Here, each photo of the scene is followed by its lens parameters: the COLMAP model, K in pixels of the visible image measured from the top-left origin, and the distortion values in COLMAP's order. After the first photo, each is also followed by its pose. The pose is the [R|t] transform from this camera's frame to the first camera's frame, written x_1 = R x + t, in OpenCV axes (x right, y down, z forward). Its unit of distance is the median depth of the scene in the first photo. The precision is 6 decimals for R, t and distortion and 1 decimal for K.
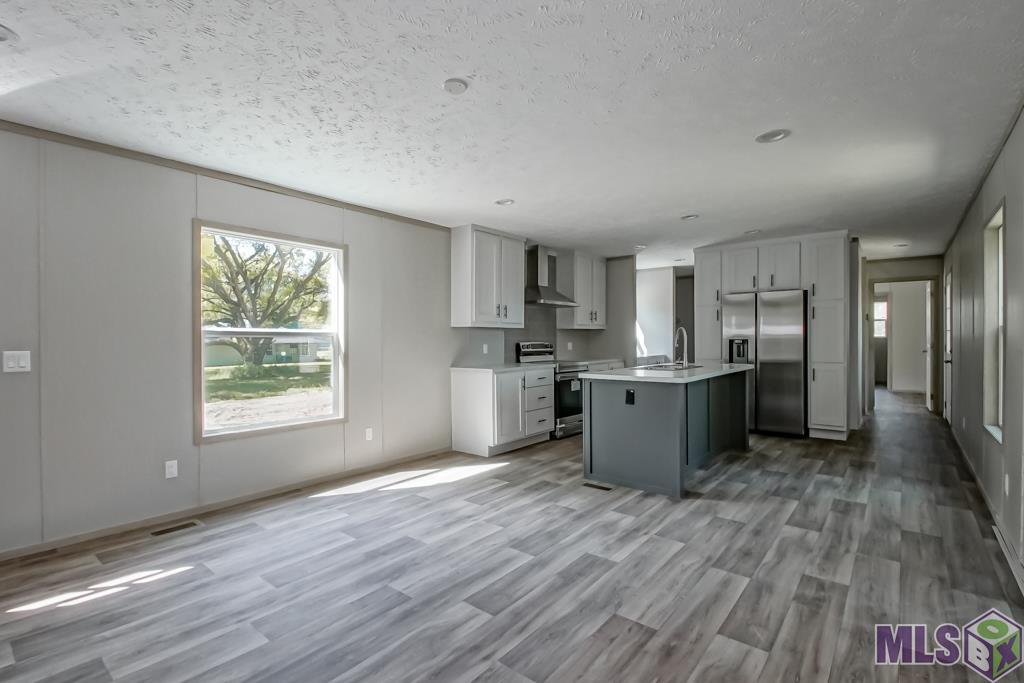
lens RADIAL K [[466.6, 0, 507.3], [0, 466.6, 349.3], [0, 0, 1]] dist [0.003830, -0.008679]
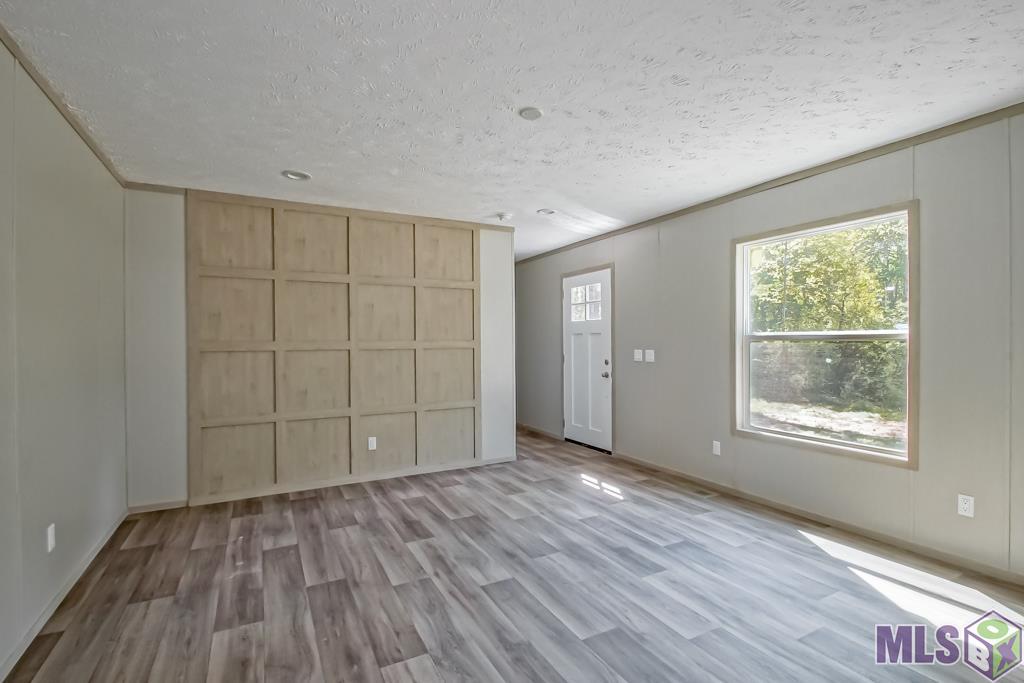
lens RADIAL K [[466.6, 0, 495.5], [0, 466.6, 350.9], [0, 0, 1]] dist [0.003830, -0.008679]
pose [[-0.392322, 0.022235, -0.919559, 0.854734], [-0.018069, 0.999329, 0.031873, -0.038770], [0.919651, 0.029120, -0.391656, 1.252127]]
